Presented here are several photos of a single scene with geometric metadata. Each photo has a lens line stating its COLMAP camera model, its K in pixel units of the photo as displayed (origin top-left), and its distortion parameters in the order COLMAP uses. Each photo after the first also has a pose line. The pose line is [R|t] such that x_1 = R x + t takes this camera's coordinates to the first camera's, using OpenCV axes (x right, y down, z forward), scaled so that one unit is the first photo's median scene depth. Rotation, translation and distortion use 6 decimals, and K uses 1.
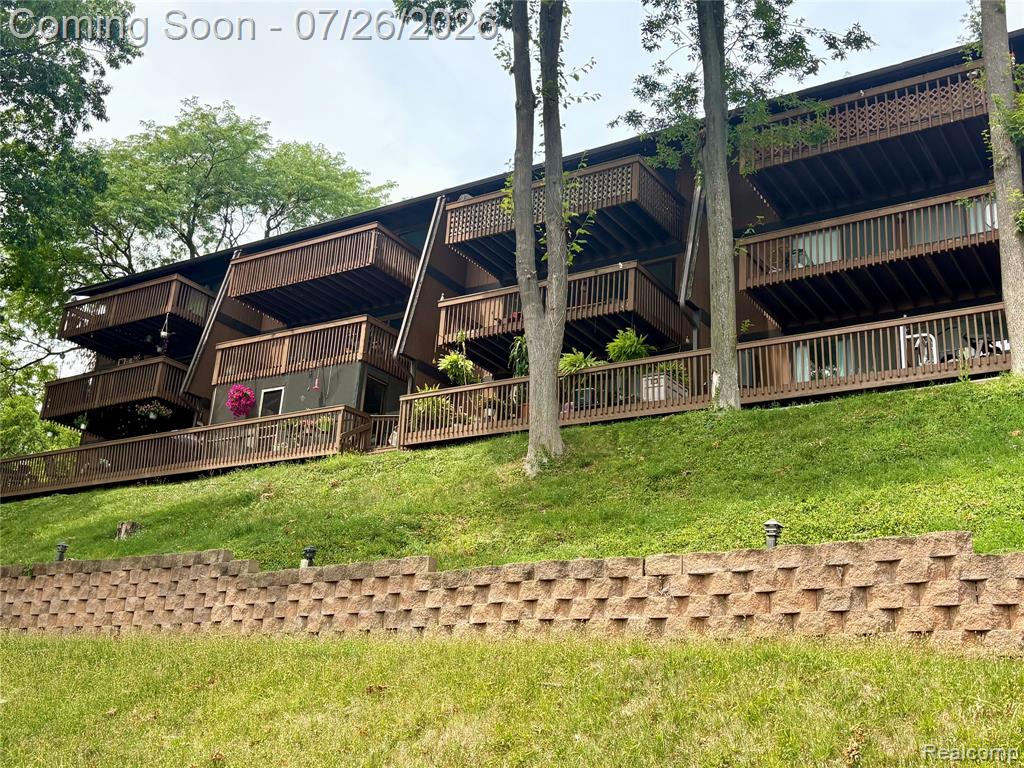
lens RADIAL K [[1100.9, 0, 512.0], [0, 1100.9, 384.0], [0, 0, 1]] dist [-0.000570, -0.008059]
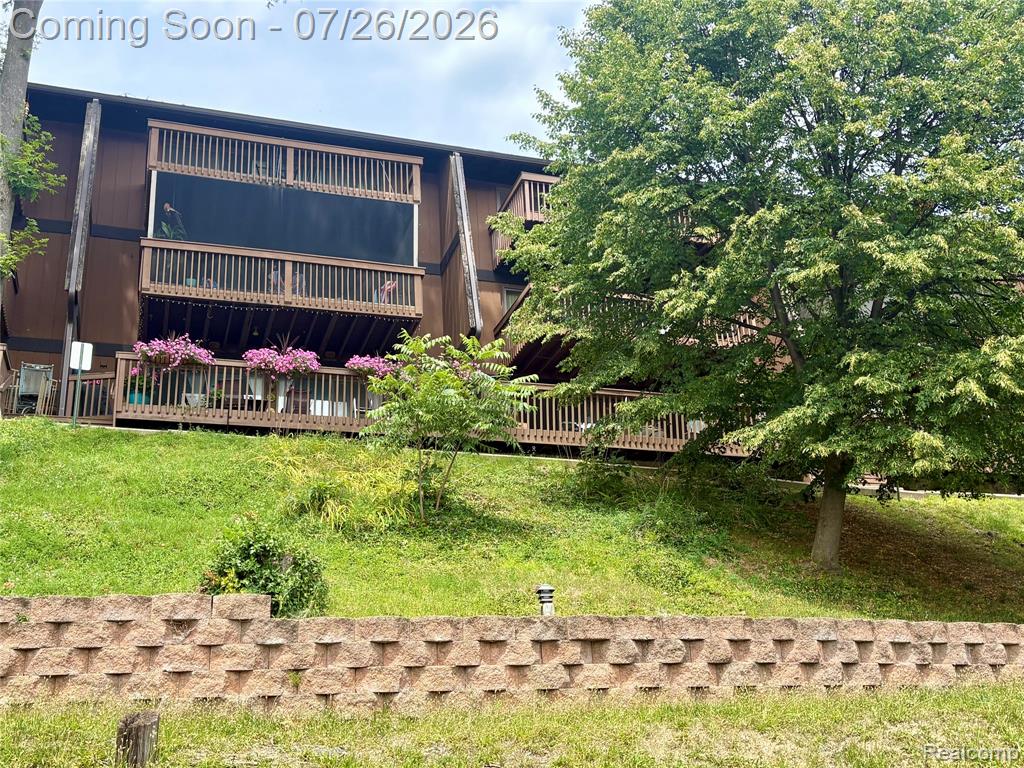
lens RADIAL K [[1080.9, 0, 512.2], [0, 1080.9, 426.0], [0, 0, 1]] dist [0.011415, 0.013782]
pose [[0.605508, 0.171607, 0.777117, -0.489345], [-0.170972, 0.981725, -0.083573, 0.074056], [-0.777257, -0.082261, 0.623782, 0.319267]]
